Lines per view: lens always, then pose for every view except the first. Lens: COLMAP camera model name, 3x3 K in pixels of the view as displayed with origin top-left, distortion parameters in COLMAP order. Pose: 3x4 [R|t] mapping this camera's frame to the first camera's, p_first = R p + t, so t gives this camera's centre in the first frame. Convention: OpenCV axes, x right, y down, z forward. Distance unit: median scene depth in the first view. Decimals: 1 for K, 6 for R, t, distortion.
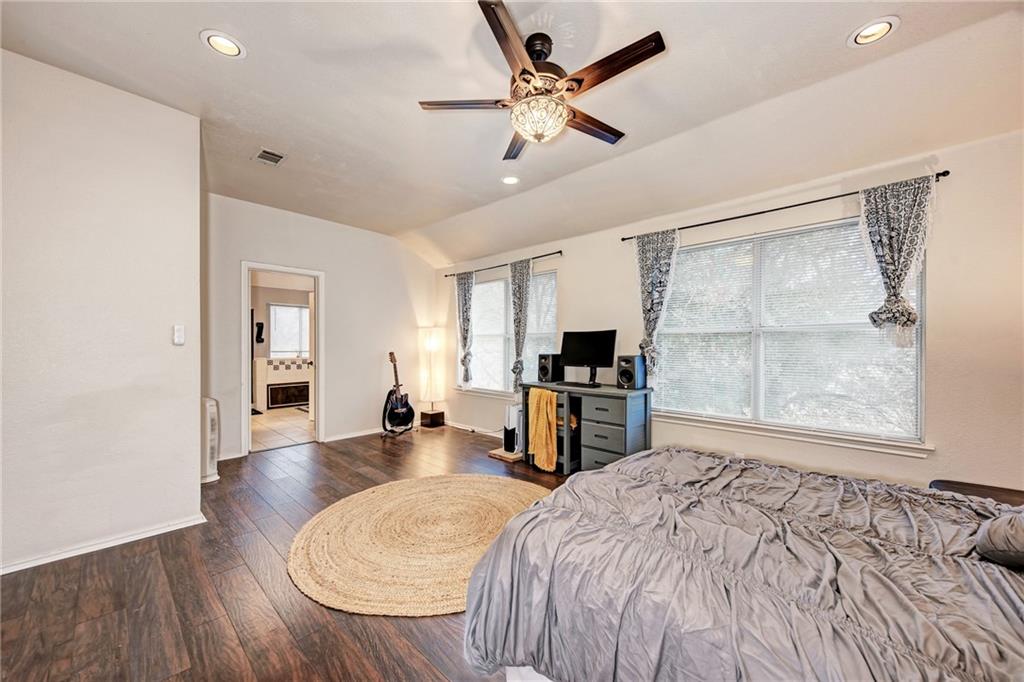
lens RADIAL K [[382.5, 0, 515.4], [0, 382.5, 342.5], [0, 0, 1]] dist [0.002284, 0.000049]
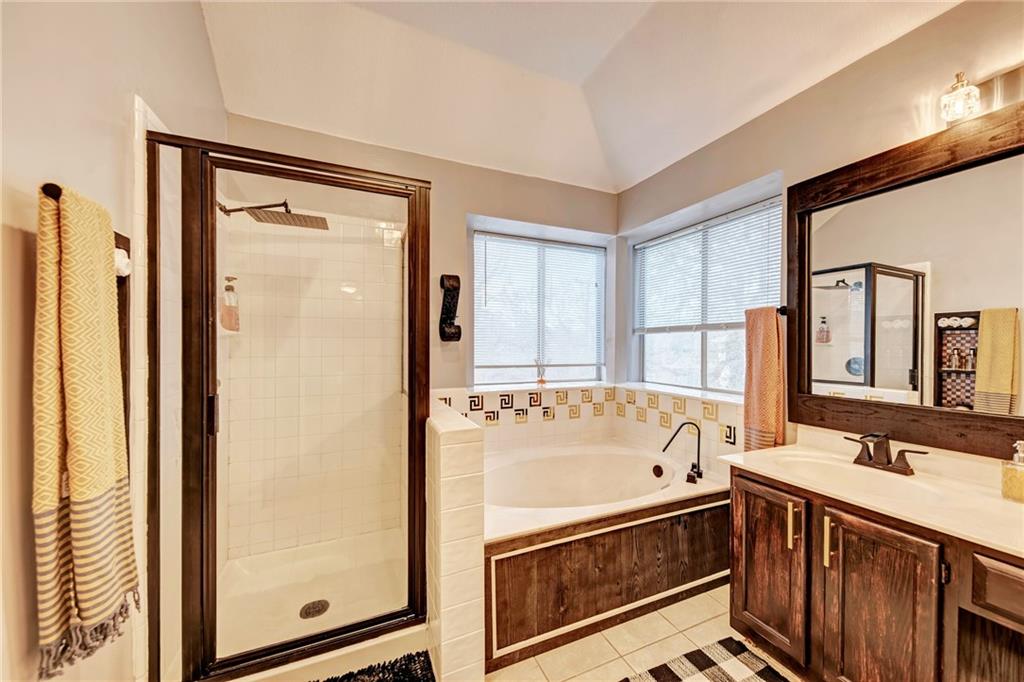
lens RADIAL K [[382.5, 0, 513.6], [0, 382.5, 344.0], [0, 0, 1]] dist [0.002284, 0.000049]
pose [[0.919332, 0.008255, -0.393396, -0.500128], [-0.006811, 0.999964, 0.005066, 0.001526], [0.393423, -0.001978, 0.919355, 0.739038]]
